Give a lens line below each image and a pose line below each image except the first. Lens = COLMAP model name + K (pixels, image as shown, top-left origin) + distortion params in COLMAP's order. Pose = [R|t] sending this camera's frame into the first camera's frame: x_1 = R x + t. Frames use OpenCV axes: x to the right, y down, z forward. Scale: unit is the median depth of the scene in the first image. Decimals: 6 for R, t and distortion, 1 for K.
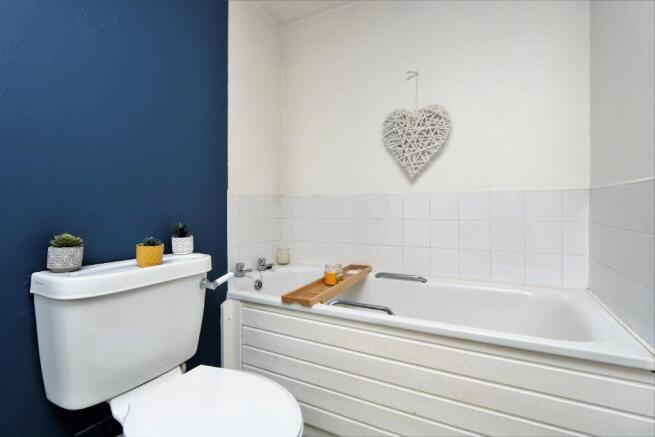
lens RADIAL K [[310.6, 0, 326.3], [0, 310.6, 207.5], [0, 0, 1]] dist [-0.015470, 0.000670]
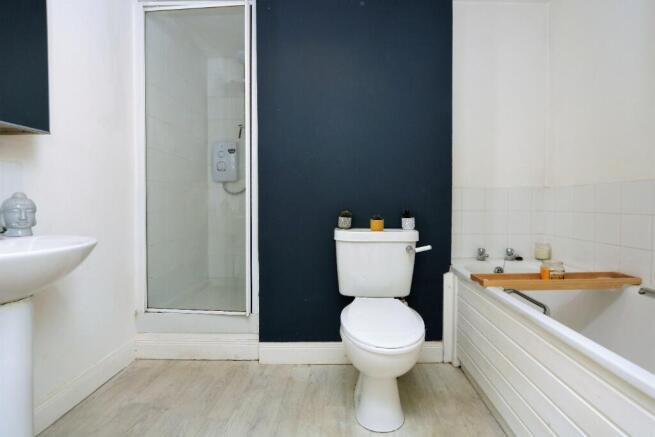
lens RADIAL K [[310.6, 0, 326.3], [0, 310.6, 207.5], [0, 0, 1]] dist [-0.015470, 0.000670]
pose [[0.413448, 0.026413, -0.910144, 0.703035], [-0.008347, 0.999647, 0.025218, 0.009951], [0.910489, -0.002830, 0.413523, 0.025490]]
